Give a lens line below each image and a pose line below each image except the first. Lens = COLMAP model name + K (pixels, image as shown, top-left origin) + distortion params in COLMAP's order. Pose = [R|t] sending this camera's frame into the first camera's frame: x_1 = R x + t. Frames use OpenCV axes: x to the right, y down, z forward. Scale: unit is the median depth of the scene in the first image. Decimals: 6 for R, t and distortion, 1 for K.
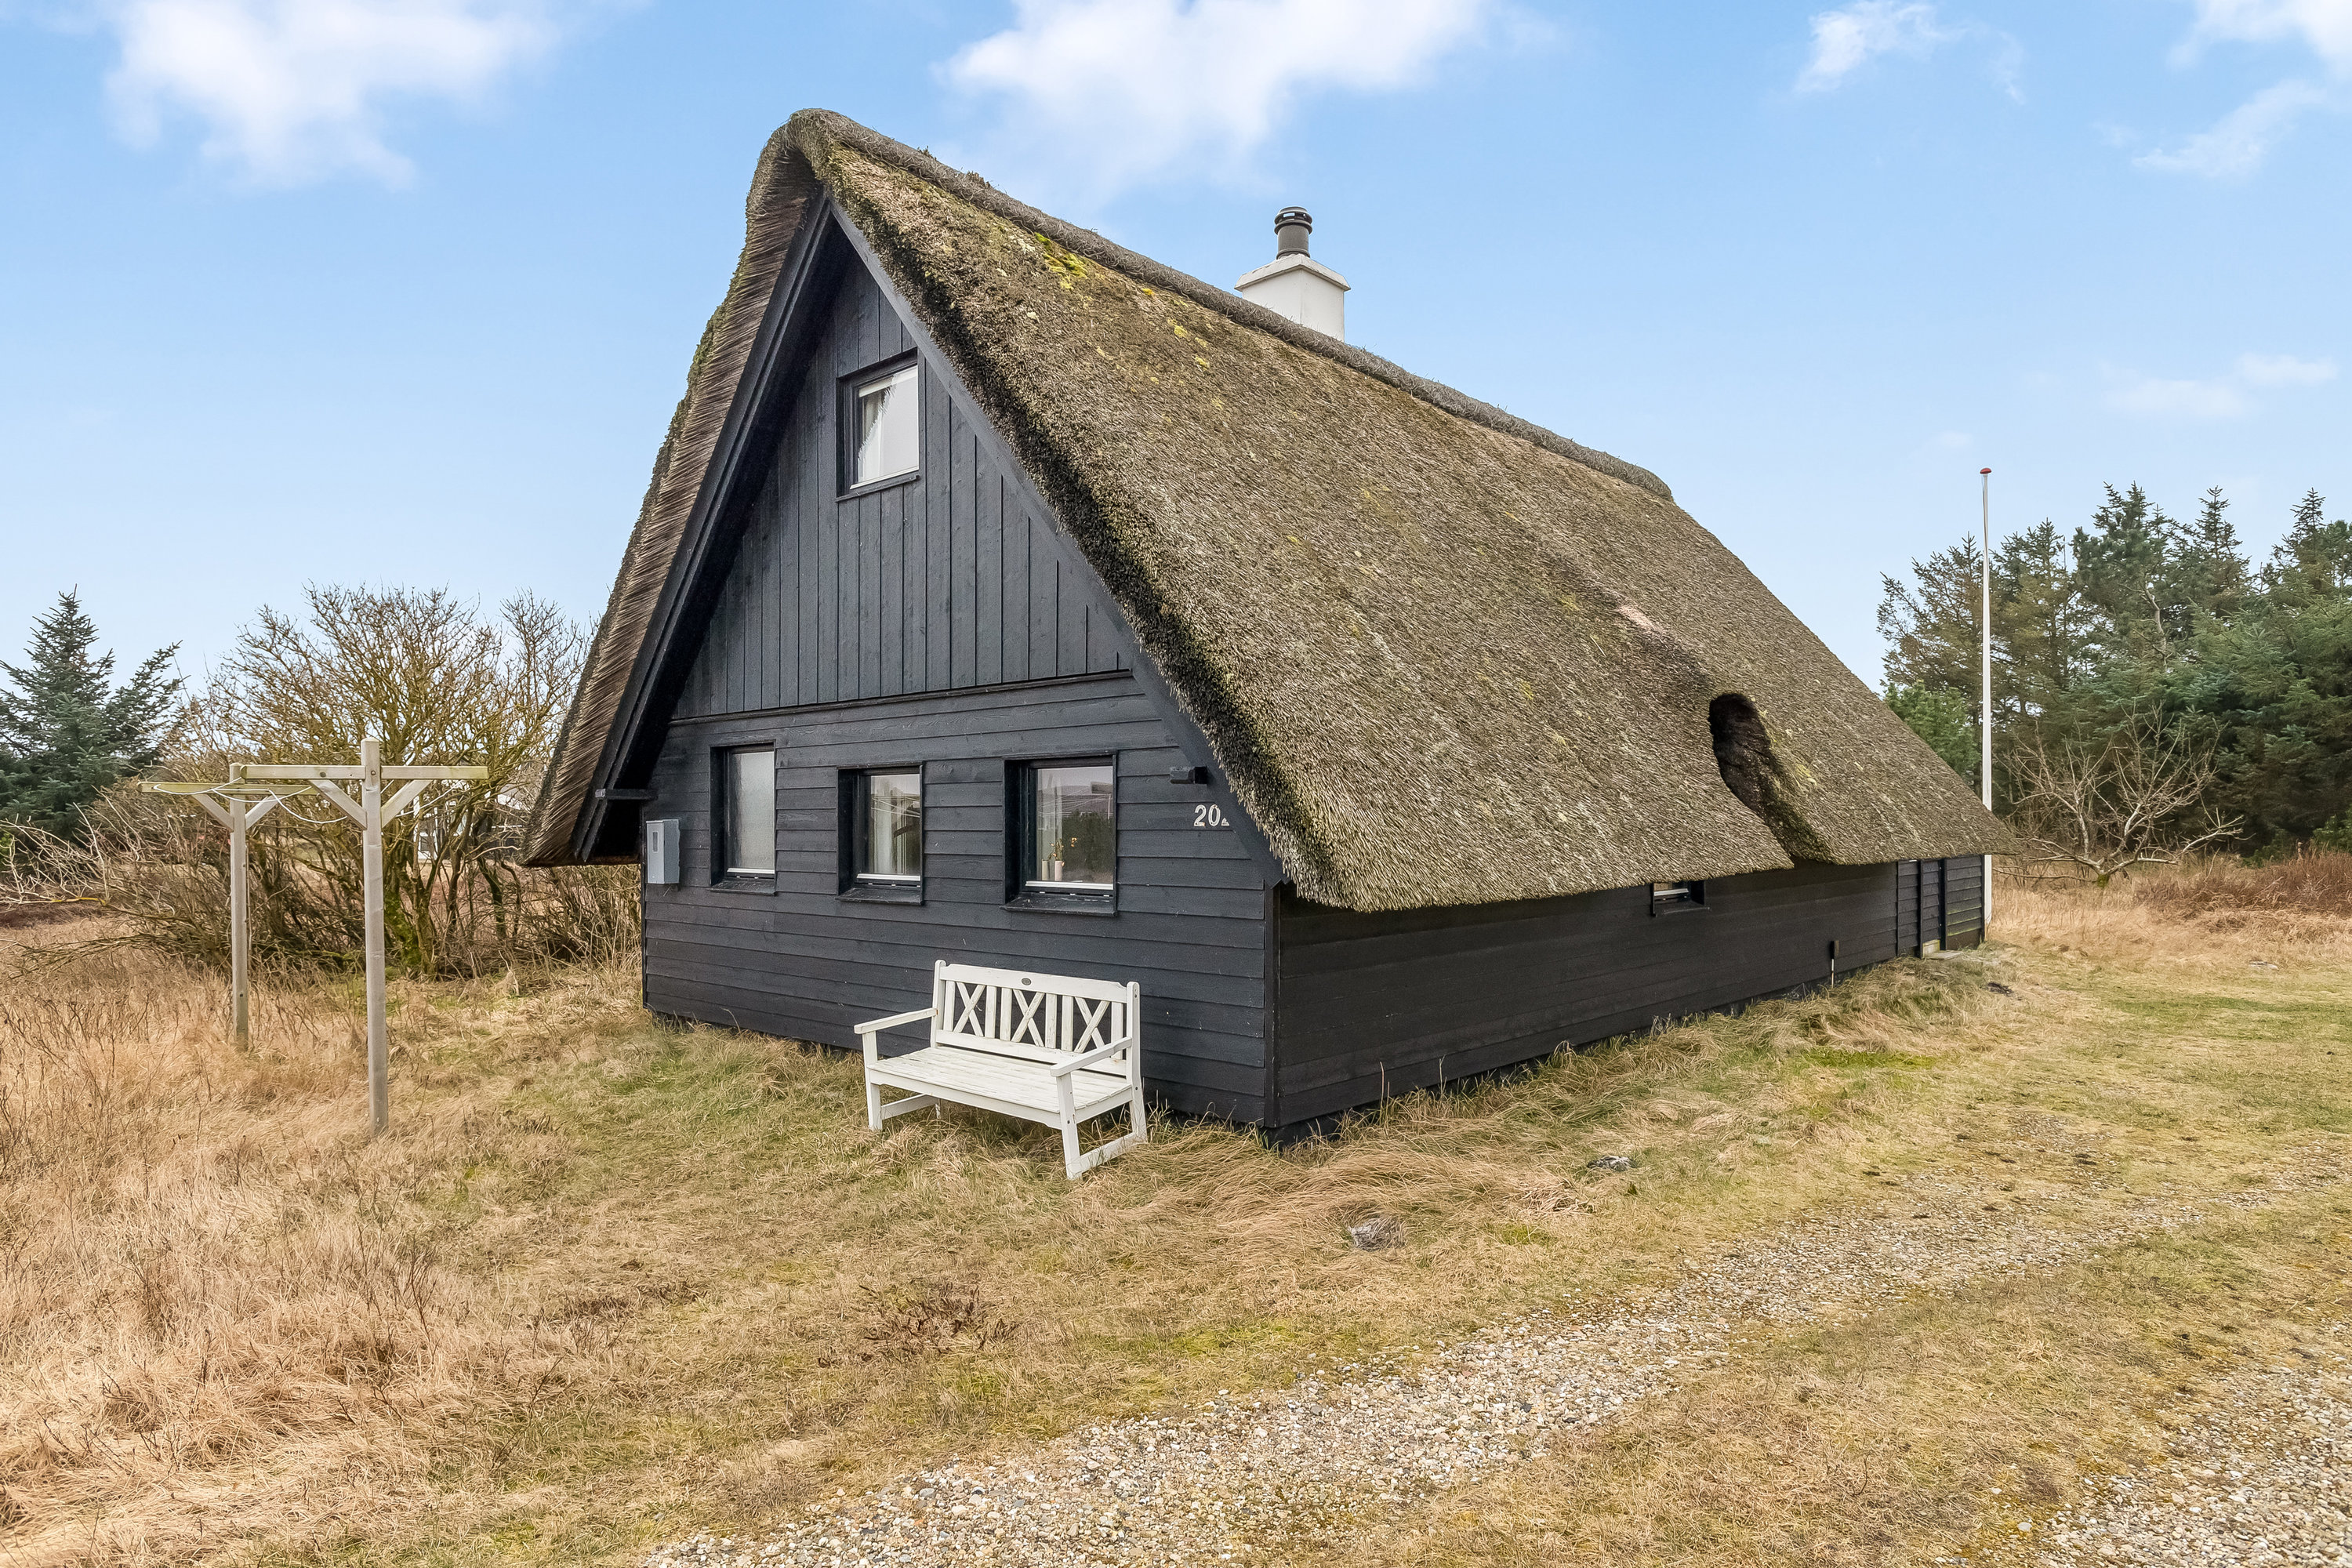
lens RADIAL K [[1377.5, 0, 1182.1], [0, 1377.5, 827.4], [0, 0, 1]] dist [-0.004495, -0.003788]
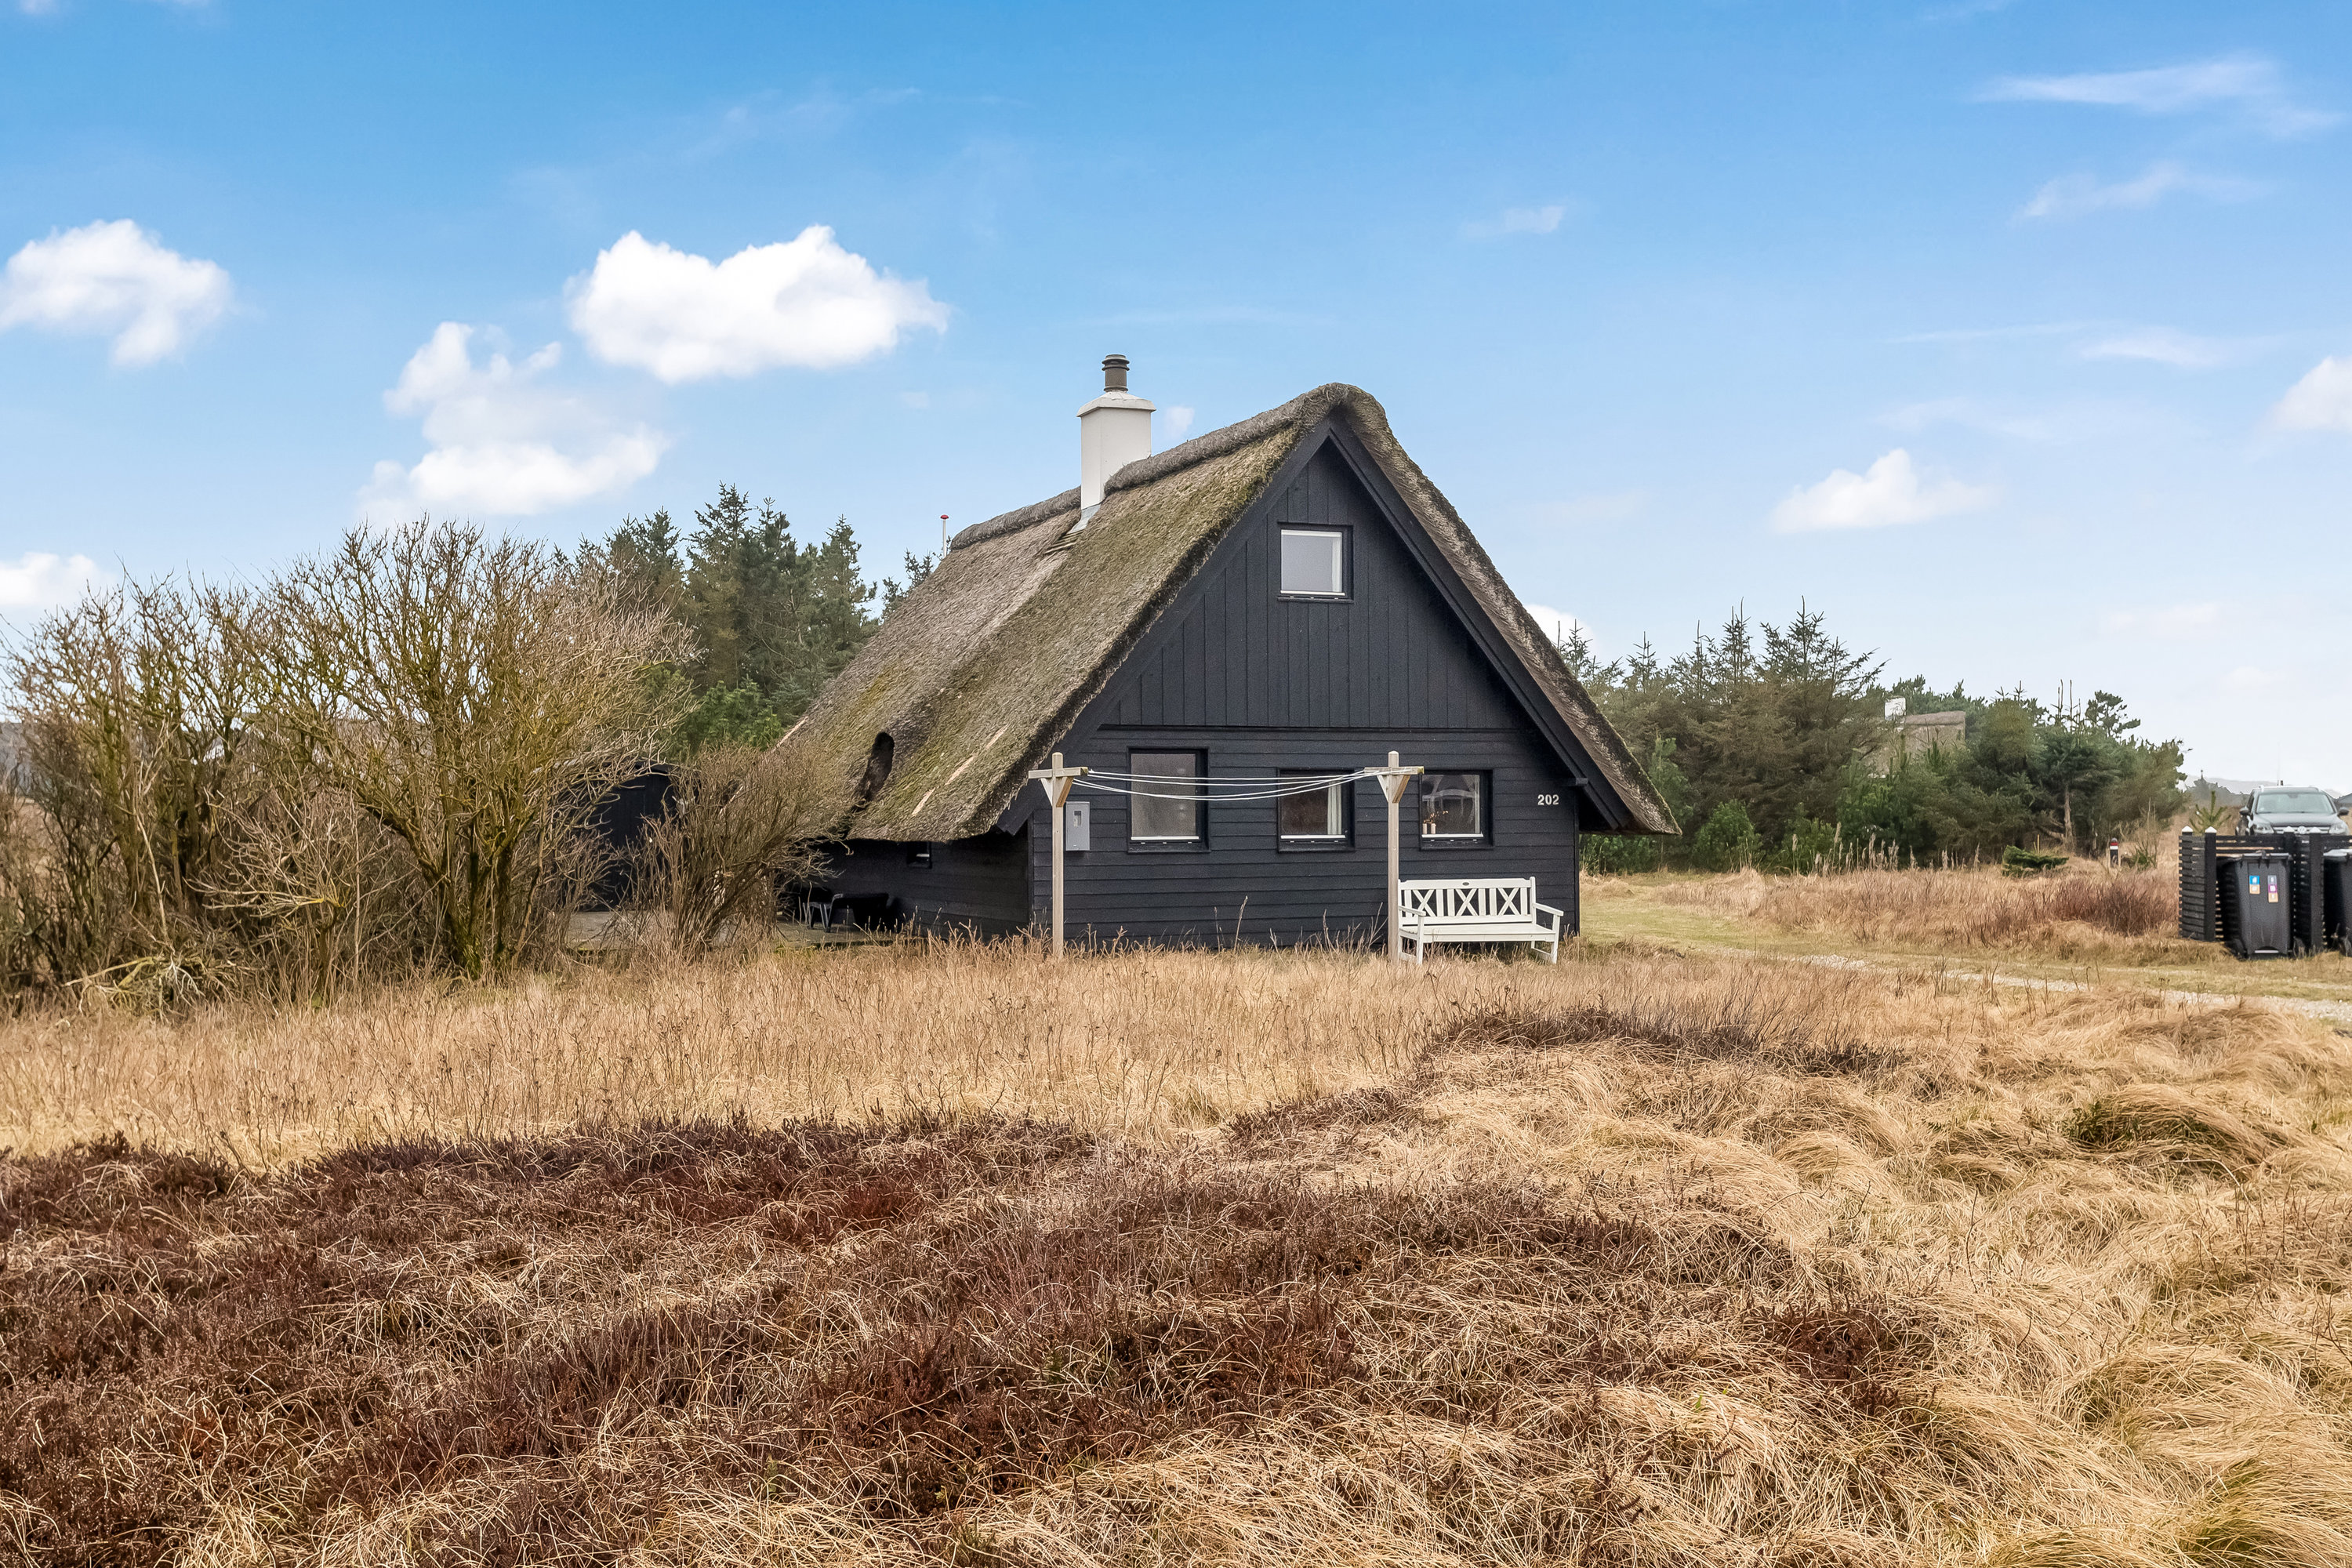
lens RADIAL K [[2323.0, 0, 1176.3], [0, 2323.0, 793.6], [0, 0, 1]] dist [0.043958, 0.000000]
pose [[0.440037, 0.013734, 0.897874, -2.532686], [0.012590, 0.999690, -0.021462, 0.038293], [-0.897891, 0.020748, 0.439728, -0.065340]]
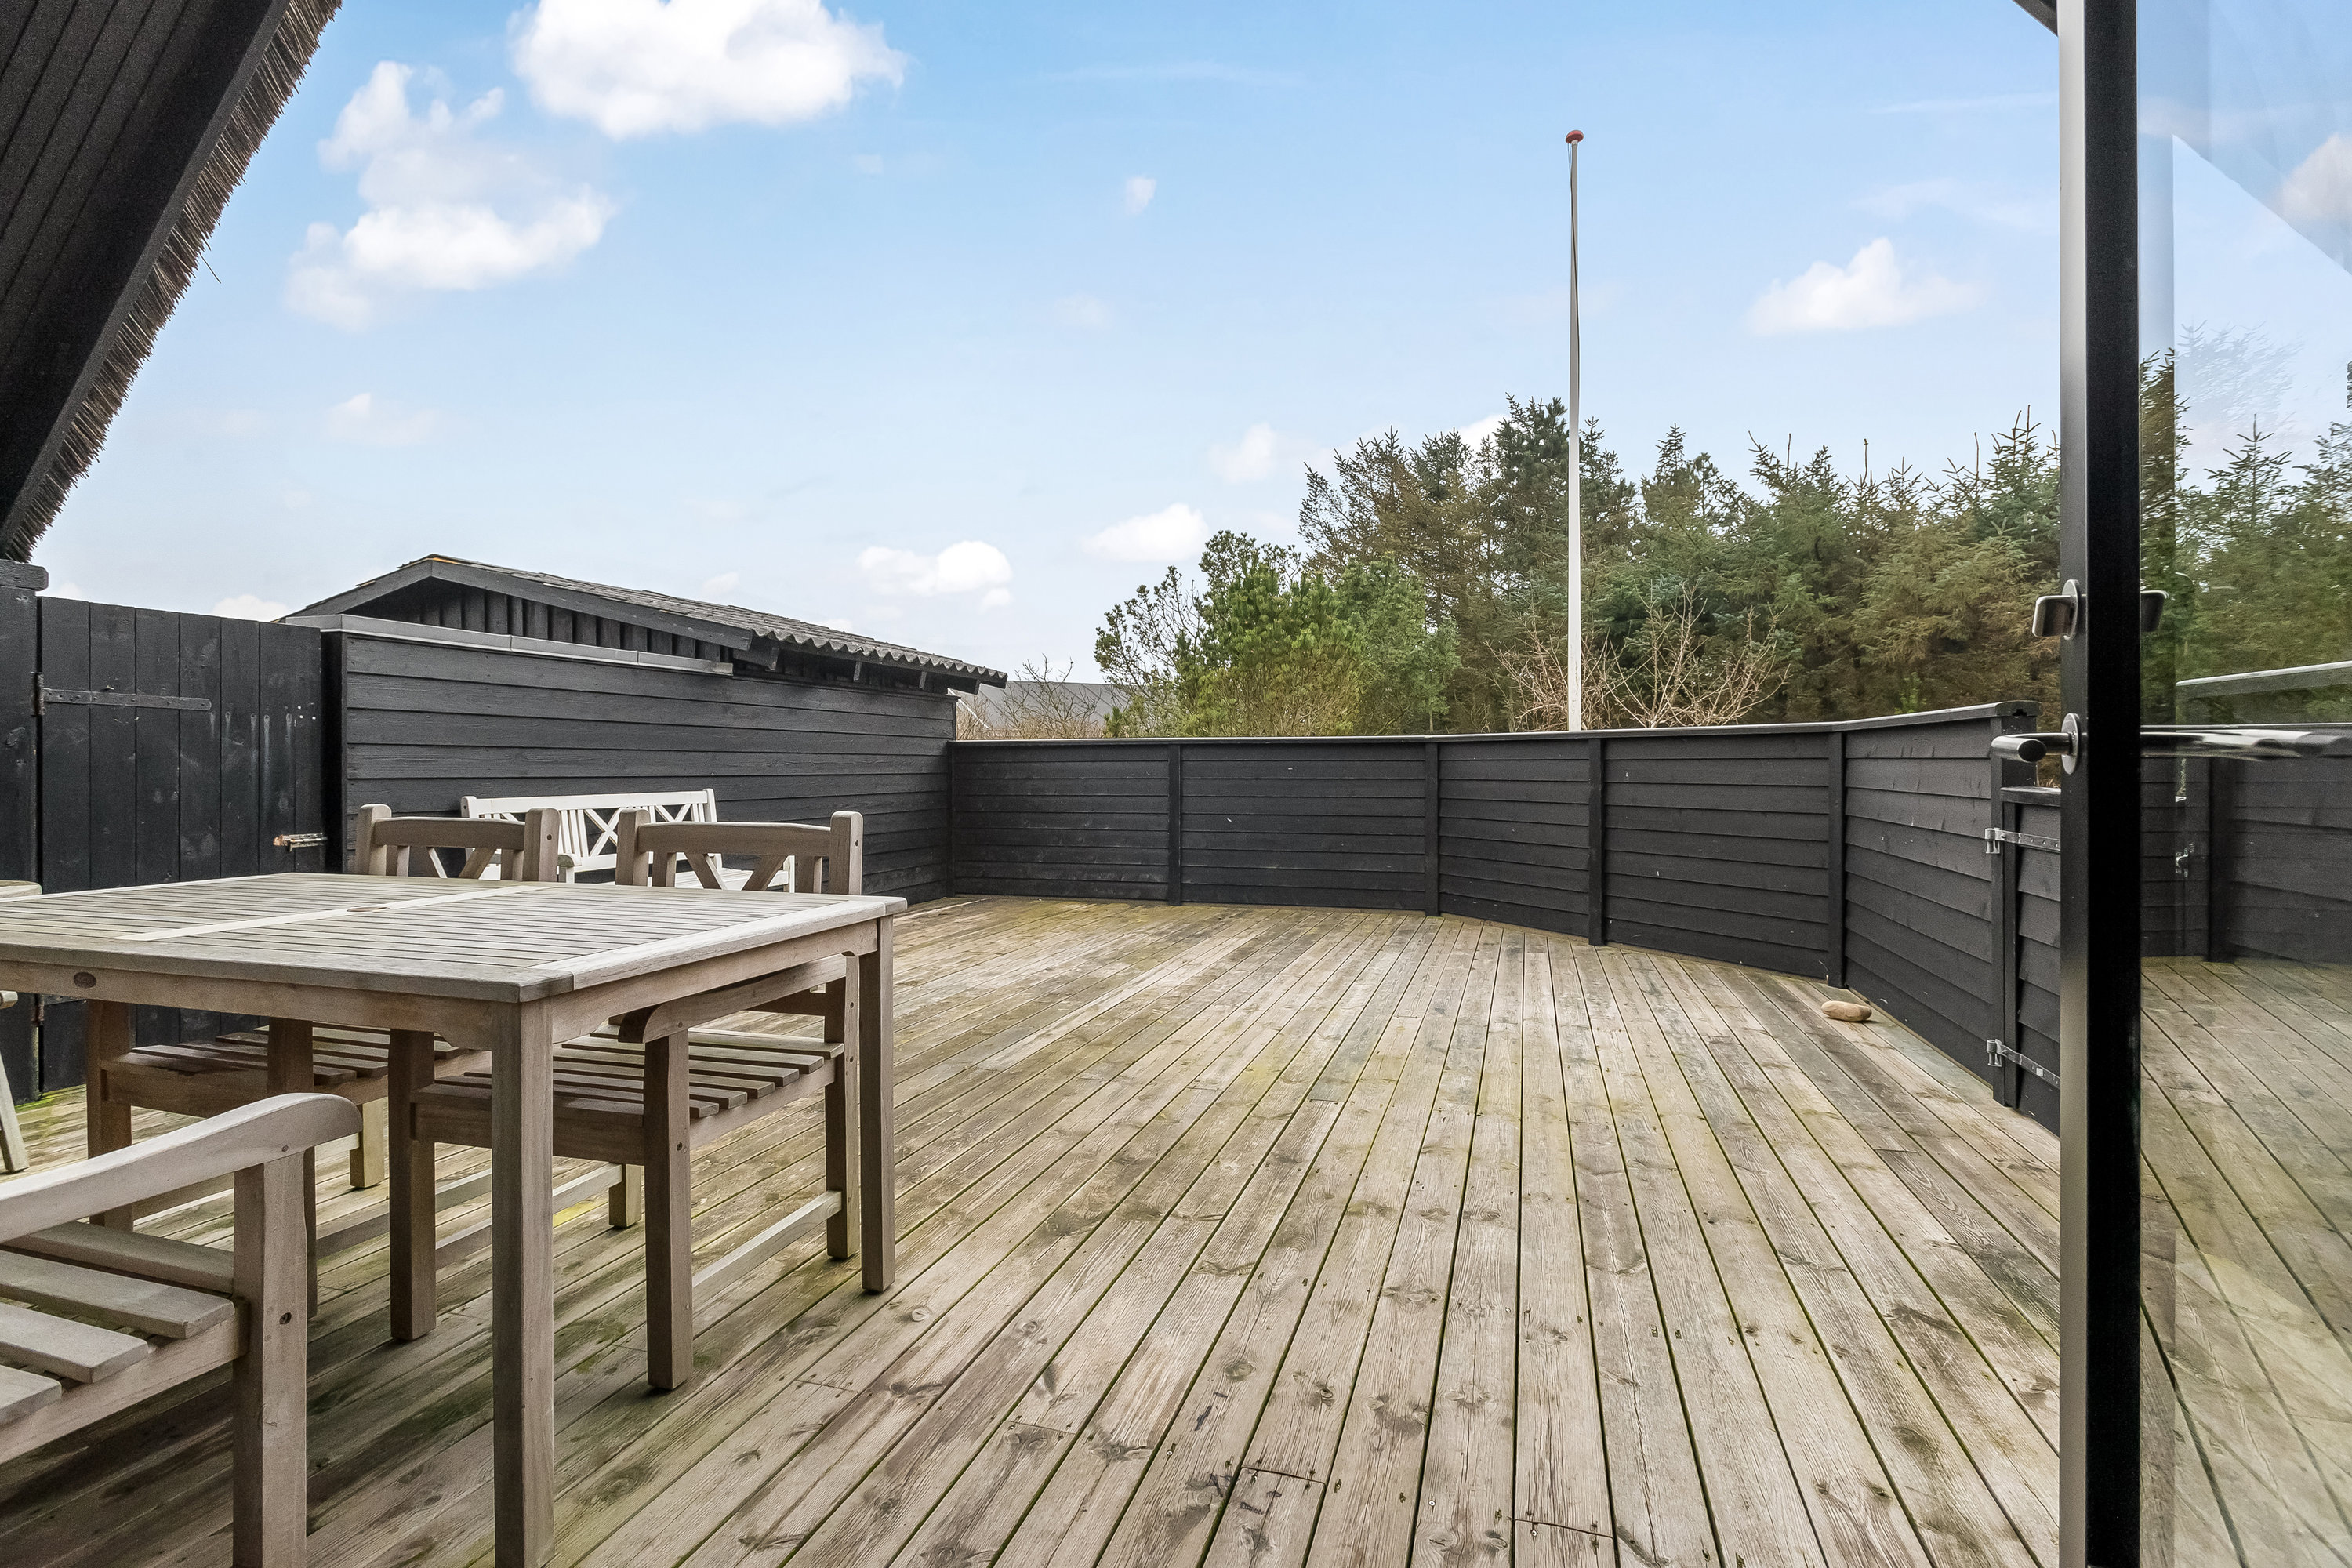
lens RADIAL K [[1127.8, 0, 1169.0], [0, 1127.8, 773.5], [0, 0, 1]] dist [0.000626, 0.000569]
pose [[0.897208, -0.004933, 0.441580, 0.495993], [0.005172, 0.999986, 0.000663, 0.013521], [-0.441577, 0.001689, 0.897222, 1.605801]]
